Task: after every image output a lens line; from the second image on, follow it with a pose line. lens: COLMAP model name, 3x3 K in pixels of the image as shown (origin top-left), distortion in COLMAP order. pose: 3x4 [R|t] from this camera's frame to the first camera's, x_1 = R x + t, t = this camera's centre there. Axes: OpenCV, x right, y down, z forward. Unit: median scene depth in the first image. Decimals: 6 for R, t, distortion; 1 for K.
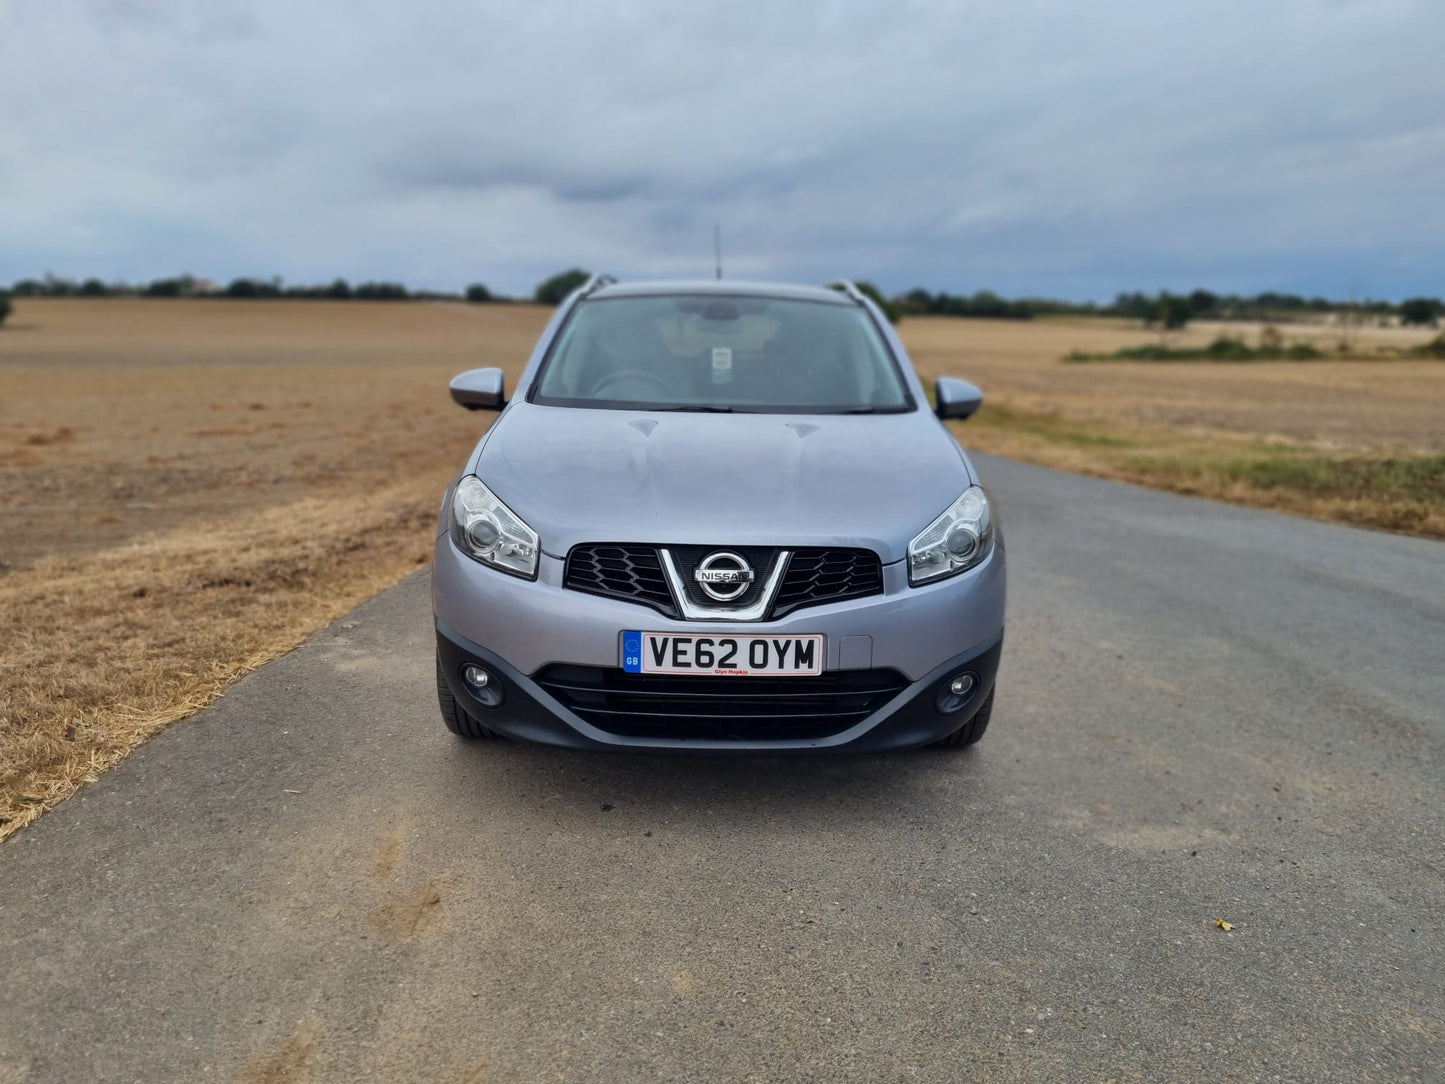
lens RADIAL K [[1091.7, 0, 733.3], [0, 1091.7, 540.6], [0, 0, 1]] dist [0.075777, -0.067030]
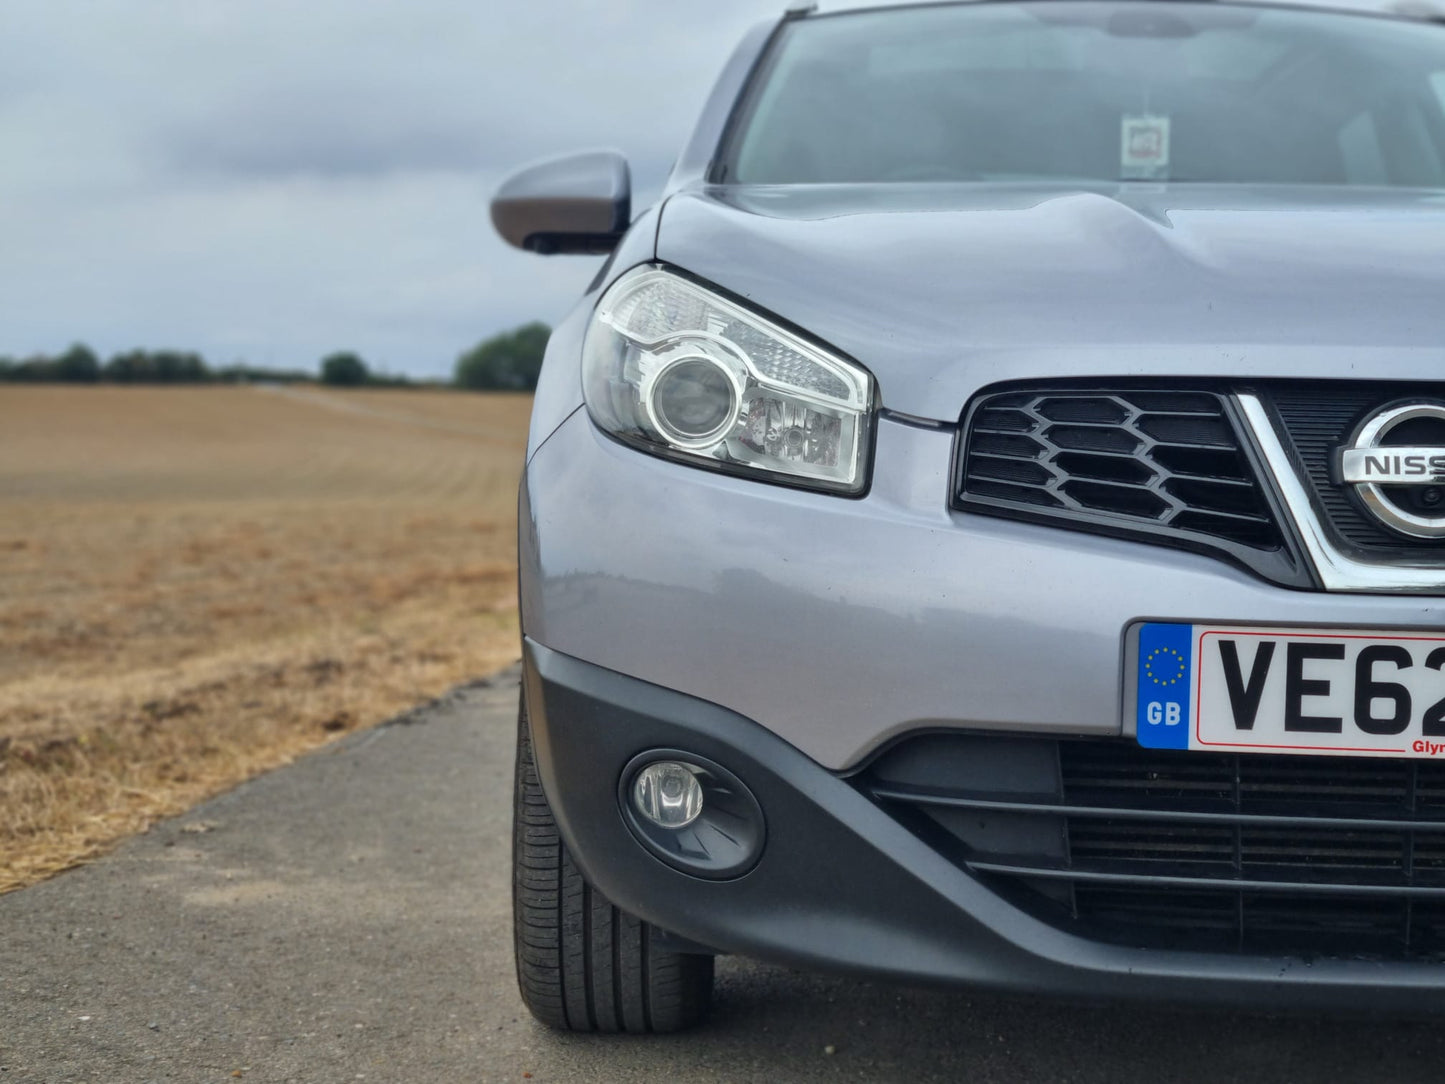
lens RADIAL K [[2196.3, 0, 772.9], [0, 2196.3, 538.7], [0, 0, 1]] dist [0.057989, -0.026024]
pose [[0.999558, -0.001345, -0.029710, -0.182246], [-0.002991, 0.989369, -0.145398, 0.147103], [0.029590, 0.145422, 0.988927, 0.296050]]
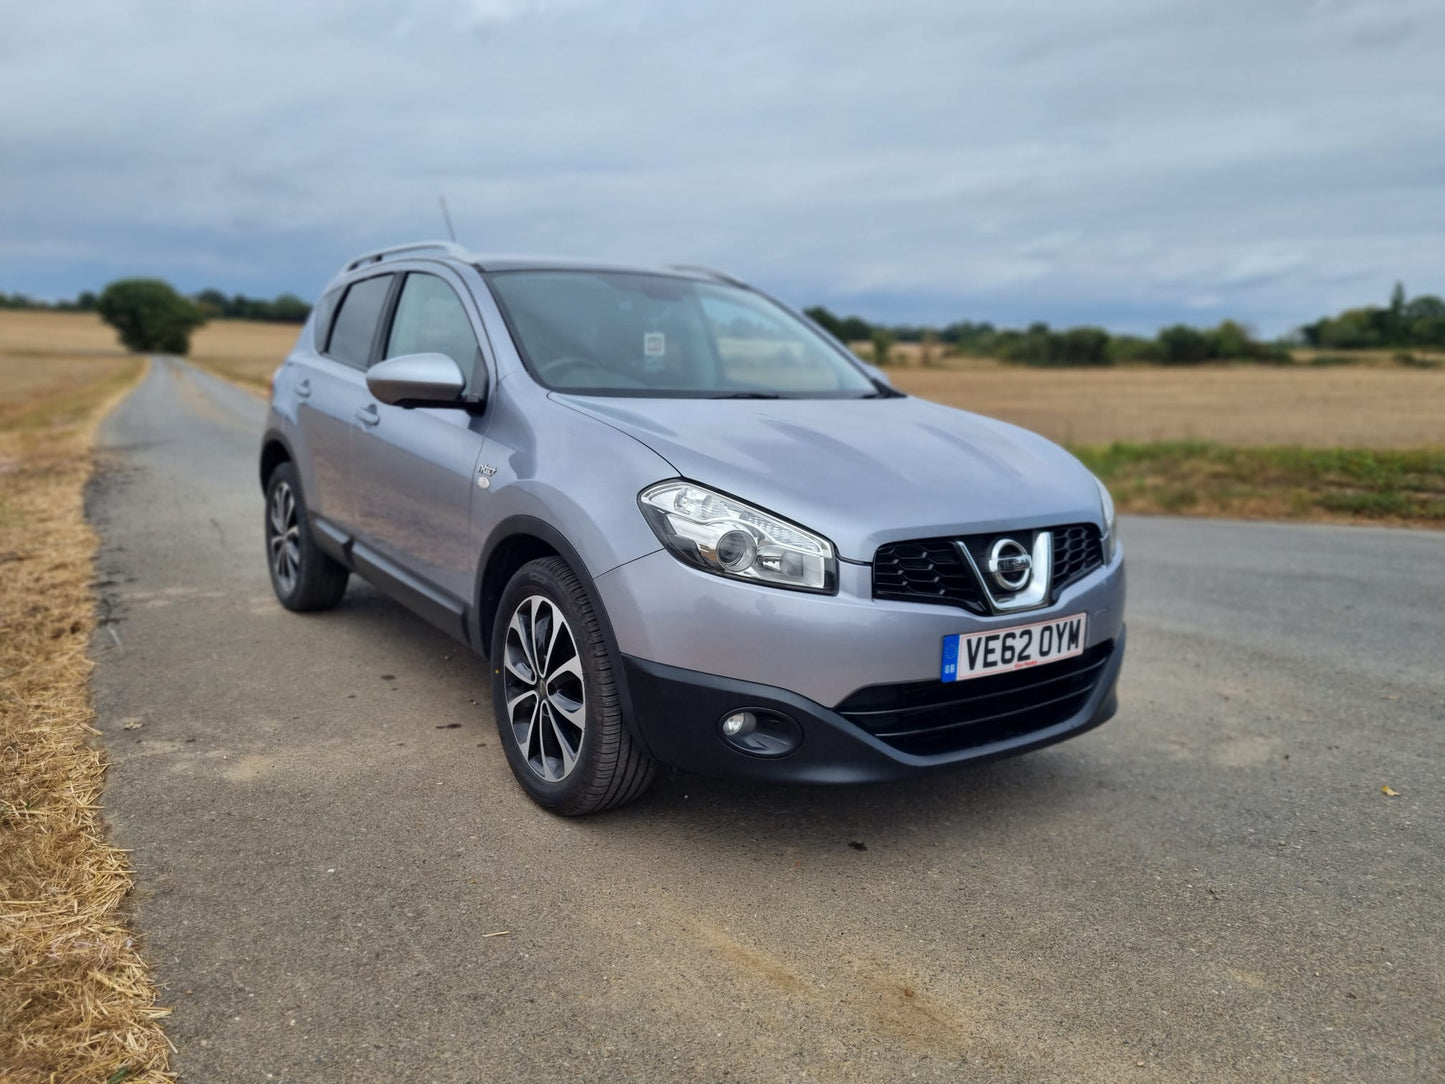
lens RADIAL K [[1091.7, 0, 733.3], [0, 1091.7, 540.6], [0, 0, 1]] dist [0.075777, -0.067030]
pose [[0.825482, -0.093360, 0.556654, -0.686446], [0.097446, 0.994989, 0.022369, -0.029746], [-0.555953, 0.035779, 0.830443, 0.330801]]
